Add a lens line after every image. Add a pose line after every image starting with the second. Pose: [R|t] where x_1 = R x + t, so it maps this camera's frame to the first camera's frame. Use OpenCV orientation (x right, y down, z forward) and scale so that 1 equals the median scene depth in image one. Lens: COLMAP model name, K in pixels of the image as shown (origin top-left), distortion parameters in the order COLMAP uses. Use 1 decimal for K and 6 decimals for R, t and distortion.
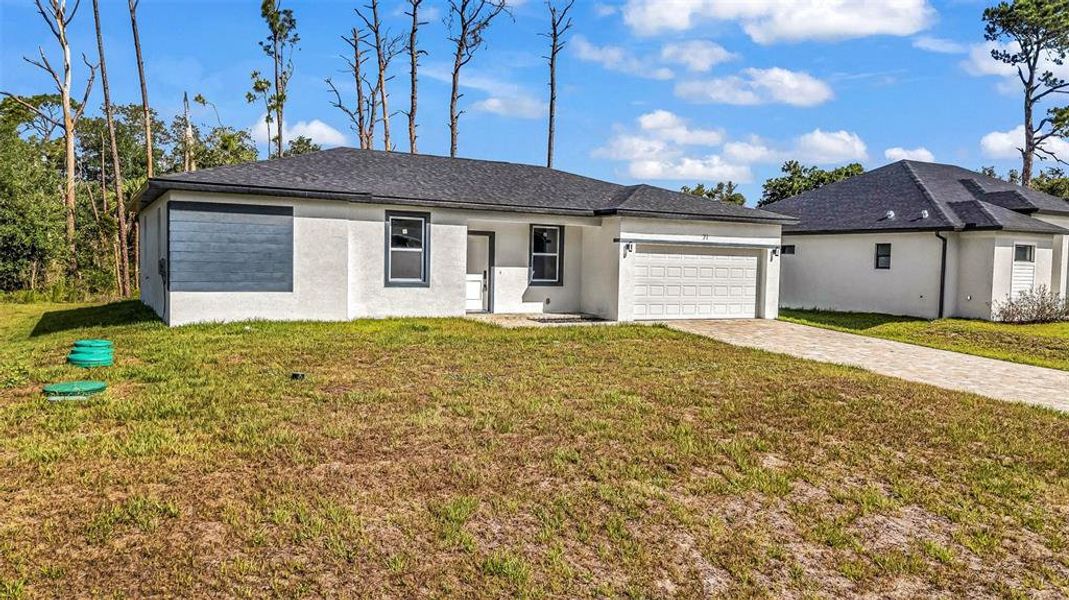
lens RADIAL K [[736.8, 0, 527.9], [0, 736.8, 301.9], [0, 0, 1]] dist [0.060620, -0.057488]
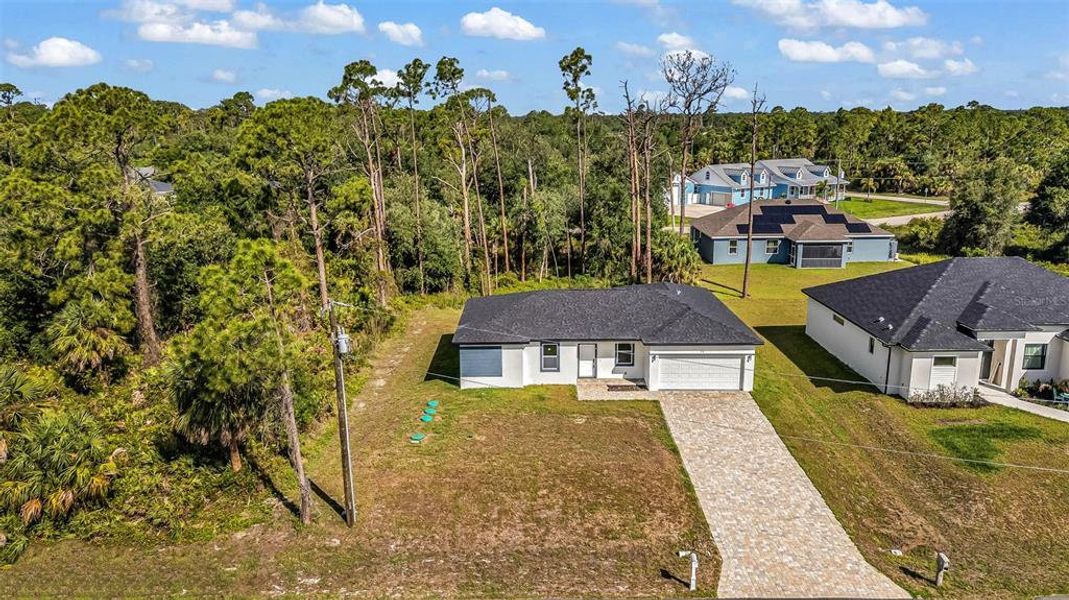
lens RADIAL K [[661.9, 0, 534.5], [0, 661.9, 300.0], [0, 0, 1]] dist [0.005695, -0.035093]
pose [[0.880770, 0.071436, -0.468125, 0.700239], [-0.003995, 0.989642, 0.143503, -0.501291], [0.473527, -0.124523, 0.871932, -0.778194]]
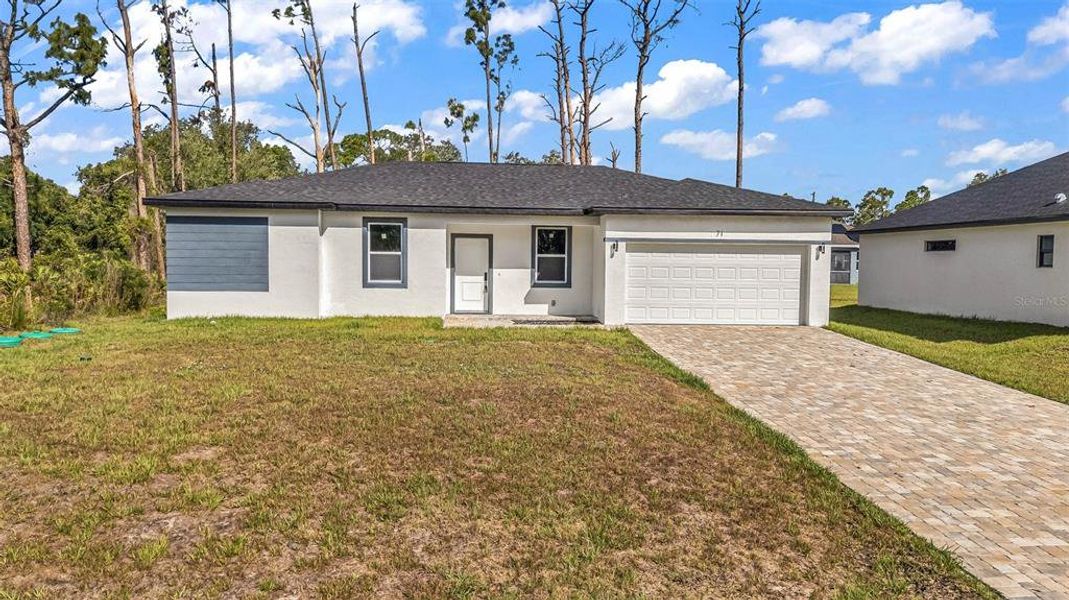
lens RADIAL K [[736.8, 0, 527.9], [0, 736.8, 301.9], [0, 0, 1]] dist [0.060620, -0.057488]
pose [[0.920831, 0.007934, -0.389880, 0.399014], [-0.011014, 0.999923, -0.005667, 0.003452], [0.389805, 0.009512, 0.920848, 0.083839]]
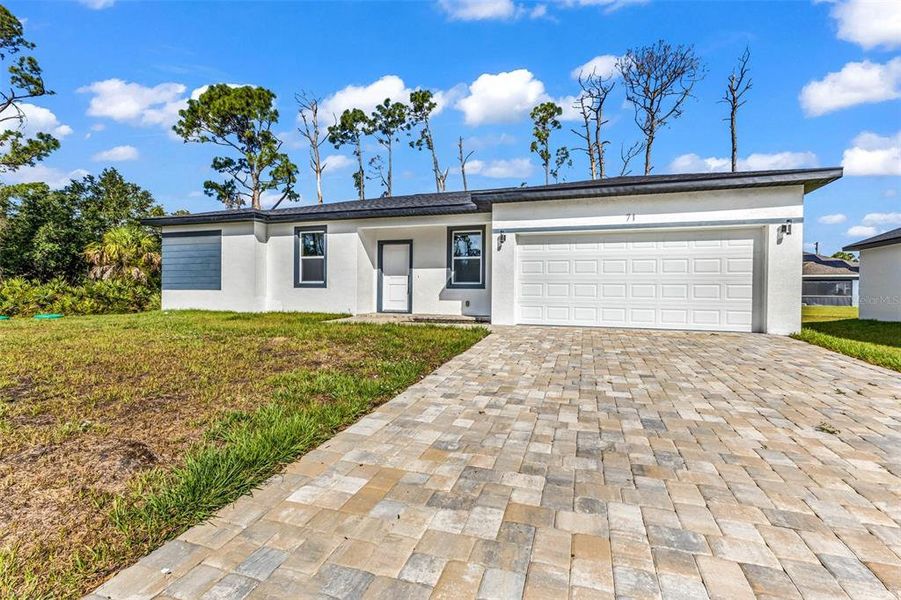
lens RADIAL K [[391.8, 0, 450.5], [0, 391.8, 300.0], [0, 0, 1]] dist [0.001773, 0.000223]
pose [[0.702594, -0.008335, -0.711543, 0.413934], [-0.031993, 0.998550, -0.043288, 0.019000], [0.710872, 0.053178, 0.701308, 0.635660]]
